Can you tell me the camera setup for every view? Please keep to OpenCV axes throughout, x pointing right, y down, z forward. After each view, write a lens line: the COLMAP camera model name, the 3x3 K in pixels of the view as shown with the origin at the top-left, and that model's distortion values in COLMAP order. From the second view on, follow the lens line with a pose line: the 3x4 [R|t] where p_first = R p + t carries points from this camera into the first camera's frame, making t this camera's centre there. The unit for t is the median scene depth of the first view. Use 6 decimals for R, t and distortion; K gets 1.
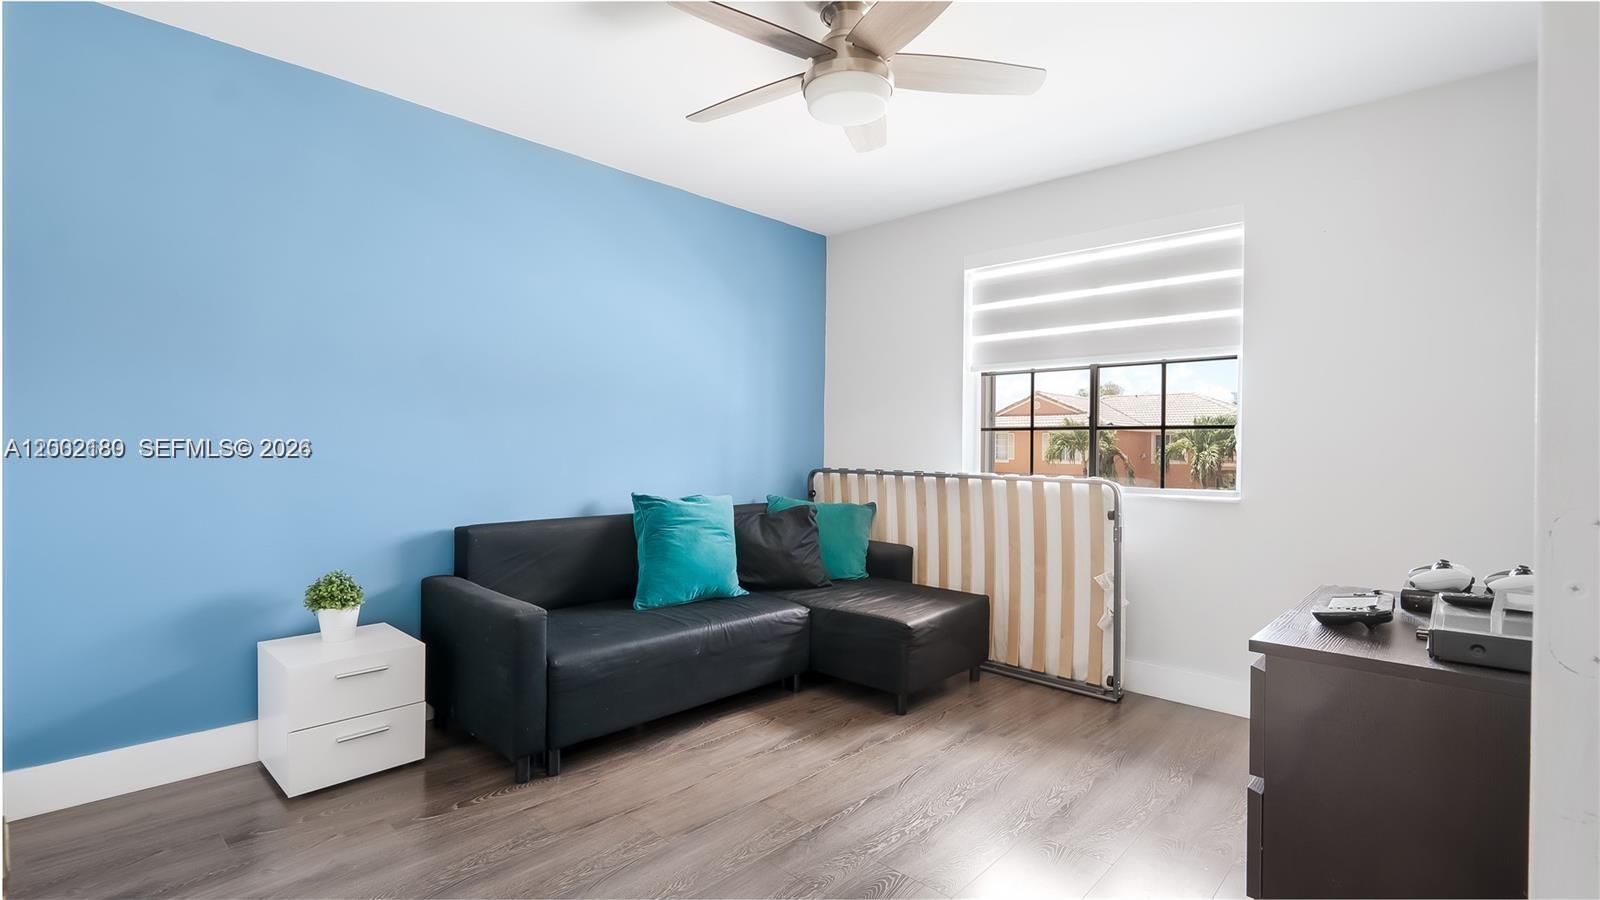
lens RADIAL K [[740.7, 0, 797.6], [0, 740.7, 446.6], [0, 0, 1]] dist [-0.005278, -0.000222]
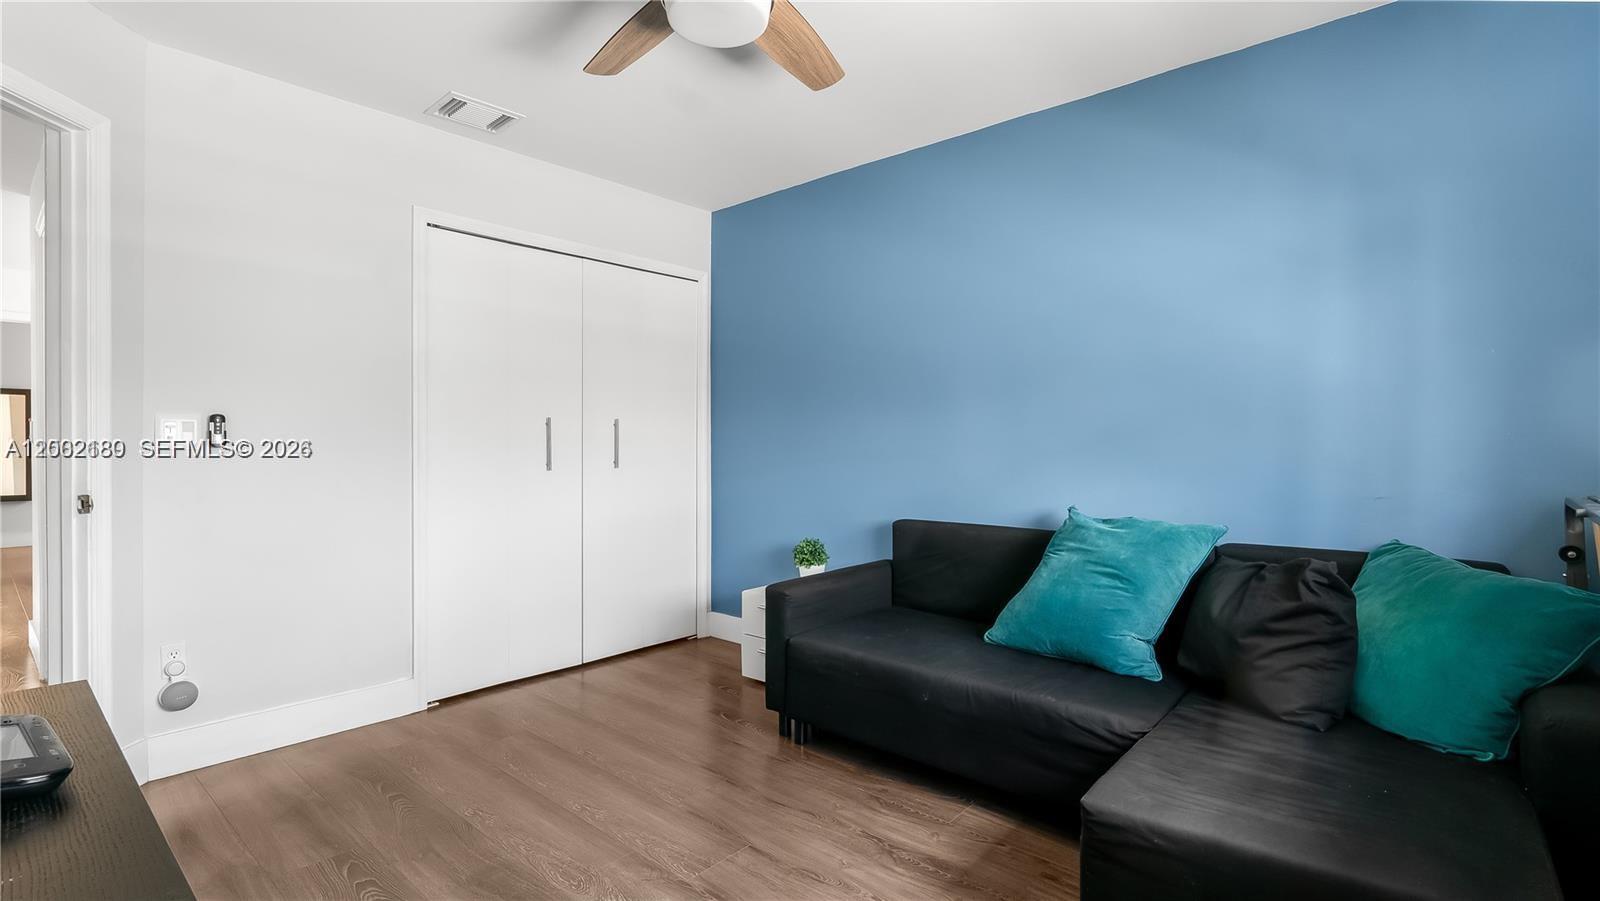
lens RADIAL K [[740.7, 0, 797.6], [0, 740.7, 447.1], [0, 0, 1]] dist [-0.005278, -0.000222]
pose [[0.026716, -0.009955, -0.999593, 0.716660], [-0.002361, 0.999947, -0.010021, 0.008226], [0.999640, 0.002628, 0.026691, 0.876620]]
